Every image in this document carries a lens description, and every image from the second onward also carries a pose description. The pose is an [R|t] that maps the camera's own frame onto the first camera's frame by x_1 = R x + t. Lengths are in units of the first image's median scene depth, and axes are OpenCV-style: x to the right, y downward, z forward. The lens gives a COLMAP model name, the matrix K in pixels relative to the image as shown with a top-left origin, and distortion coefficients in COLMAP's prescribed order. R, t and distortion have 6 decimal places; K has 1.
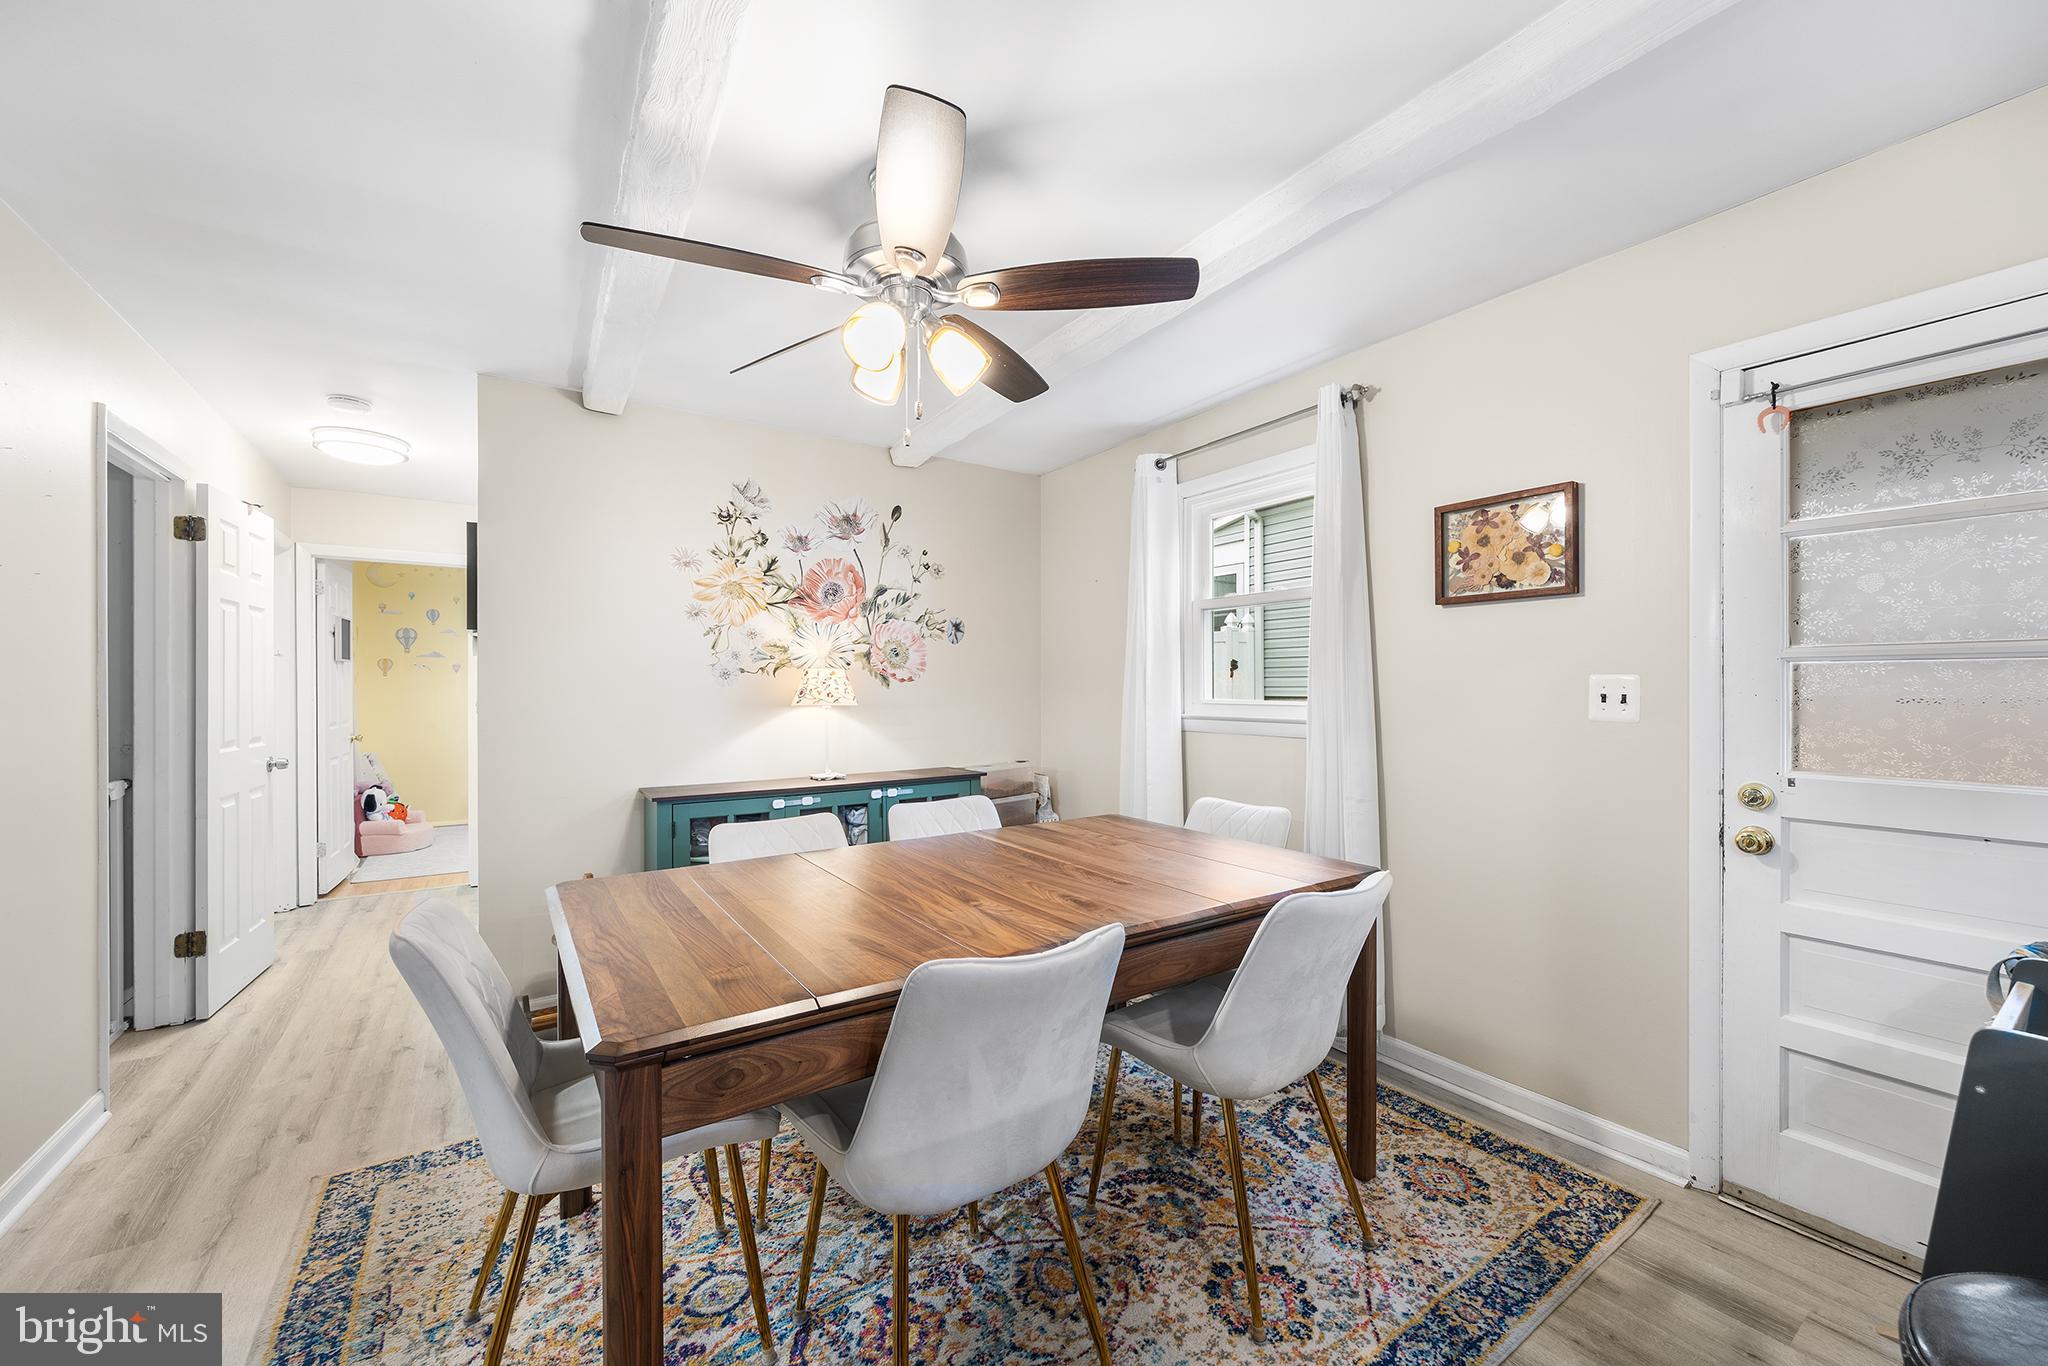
lens RADIAL K [[780.4, 0, 1024.0], [0, 780.4, 683.0], [0, 0, 1]] dist [-0.000743, -0.000048]
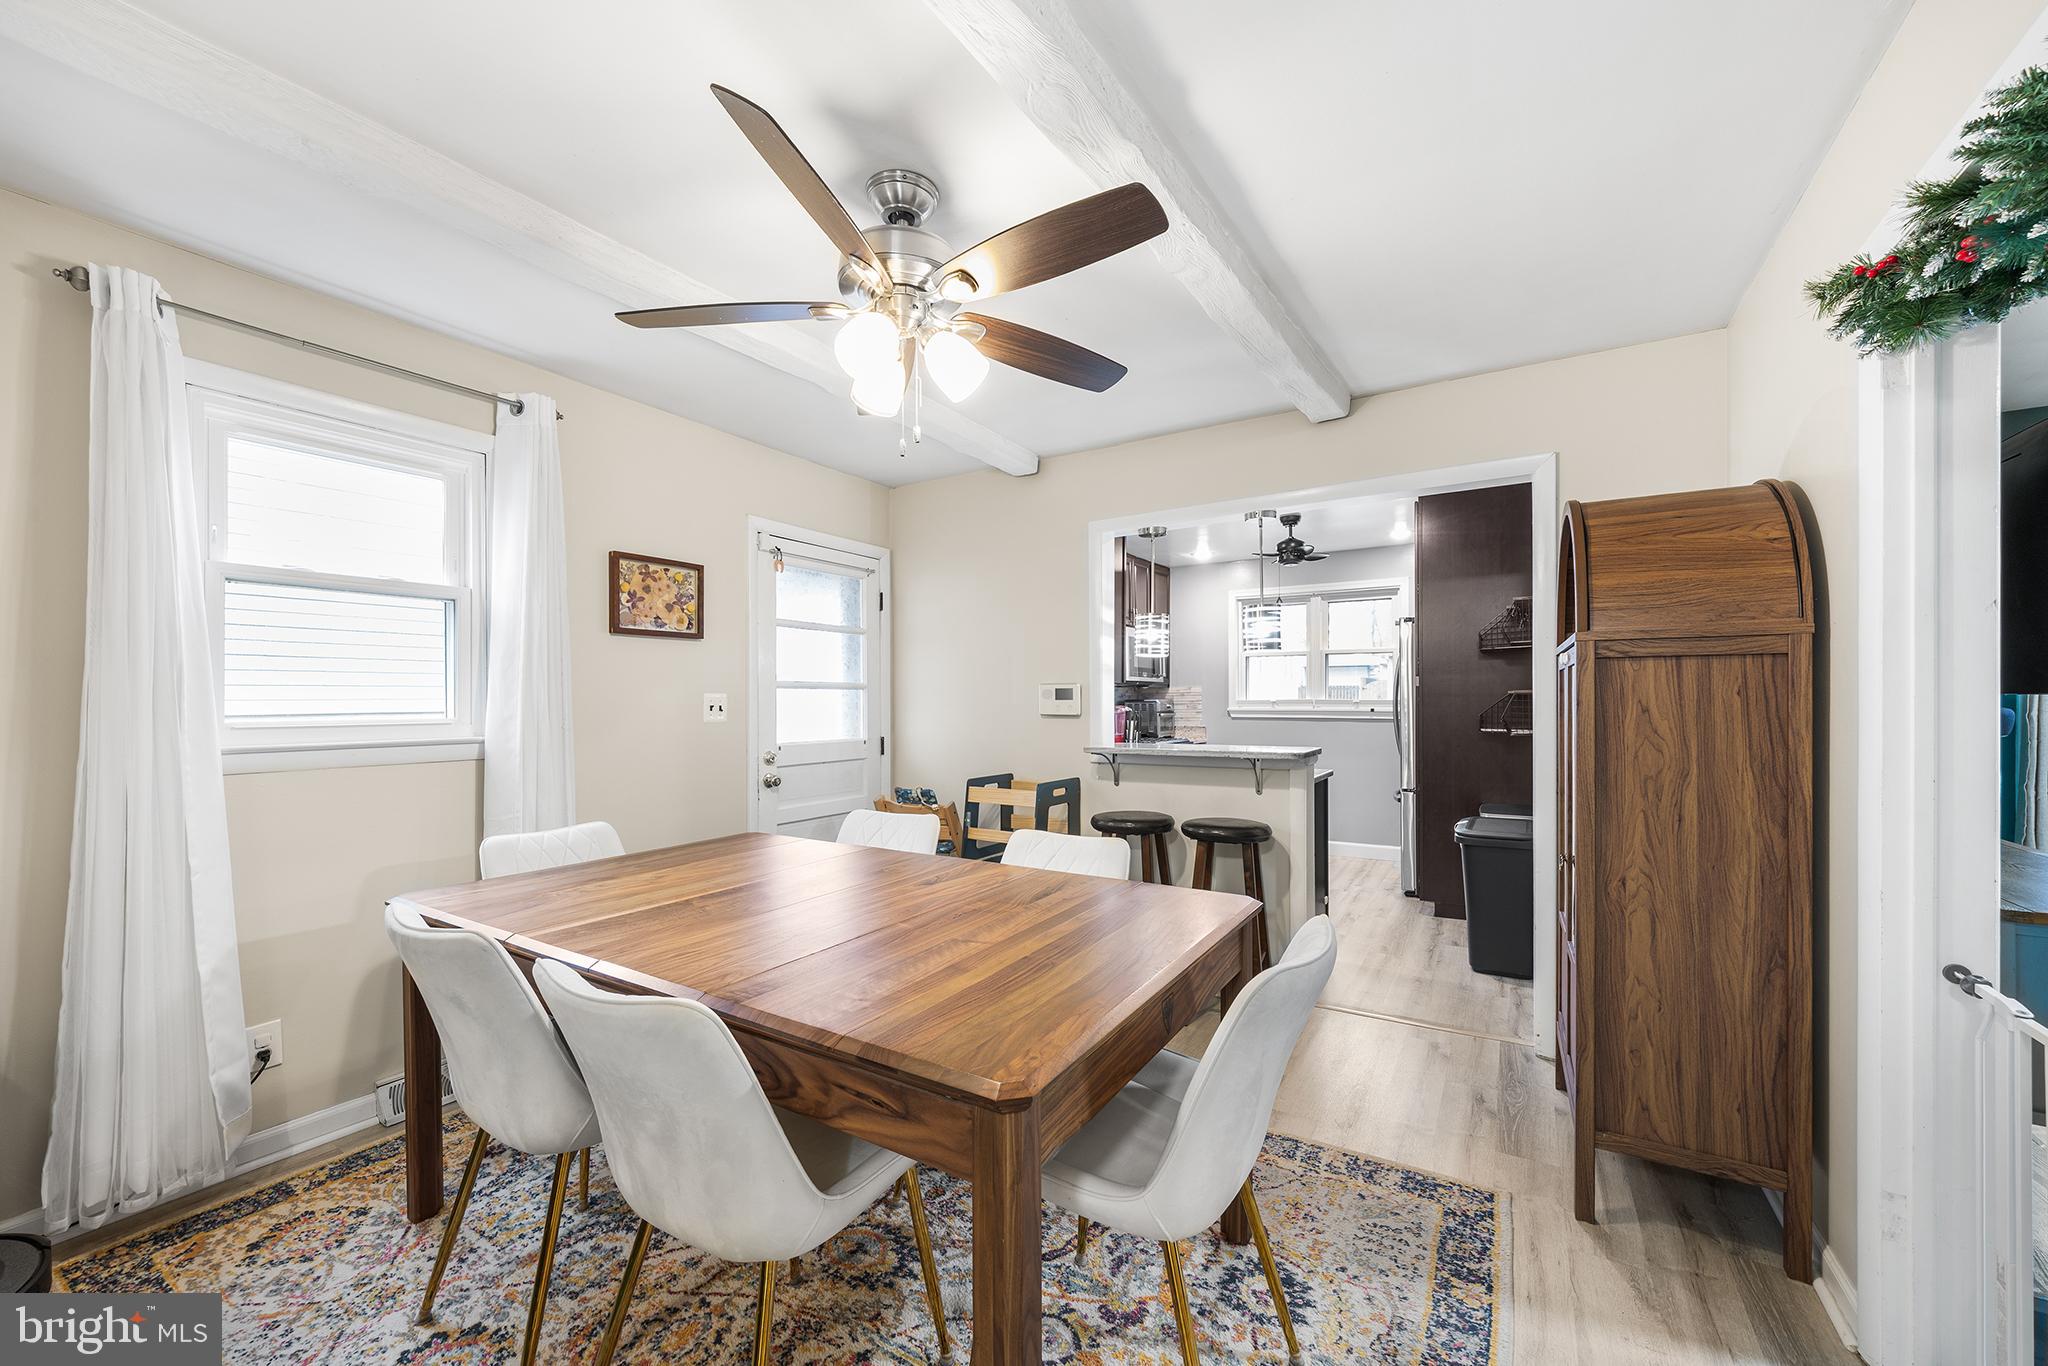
lens RADIAL K [[780.4, 0, 1024.0], [0, 780.4, 683.0], [0, 0, 1]] dist [-0.000743, -0.000048]
pose [[-0.405243, 0.022114, 0.913941, -0.876402], [0.000721, 0.999715, -0.023869, 0.006411], [-0.914209, -0.009014, -0.405144, 0.981190]]
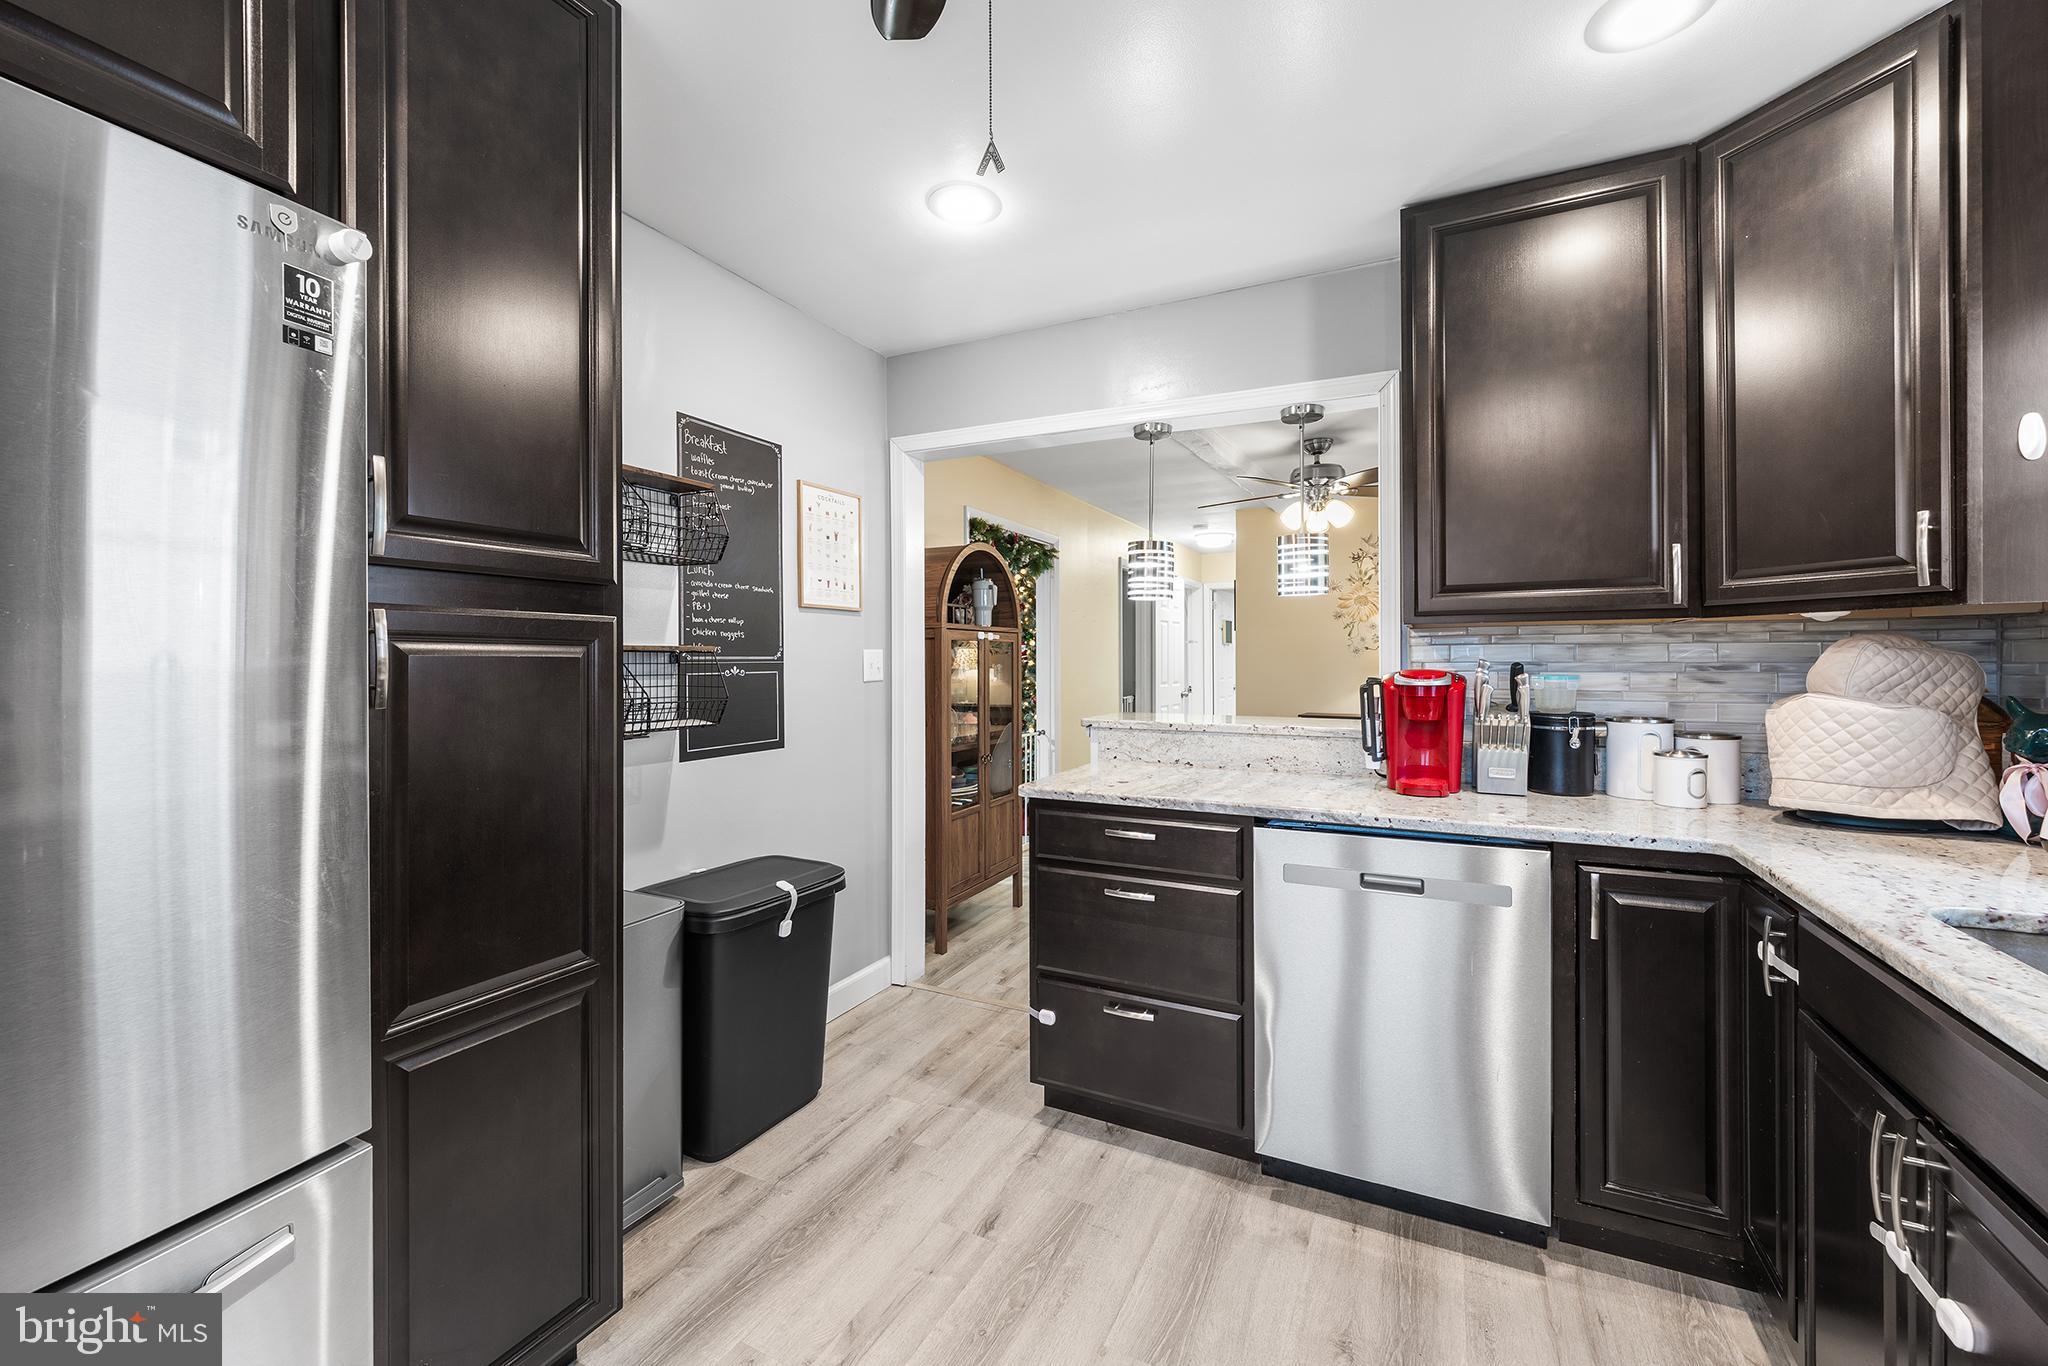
lens RADIAL K [[837.7, 0, 1023.5], [0, 837.7, 665.8], [0, 0, 1]] dist [0.000749, -0.000015]
pose [[0.494176, 0.008449, -0.869321, 1.242399], [0.000651, 0.999949, 0.010088, 0.004163], [0.869361, -0.005551, 0.494146, -0.780472]]
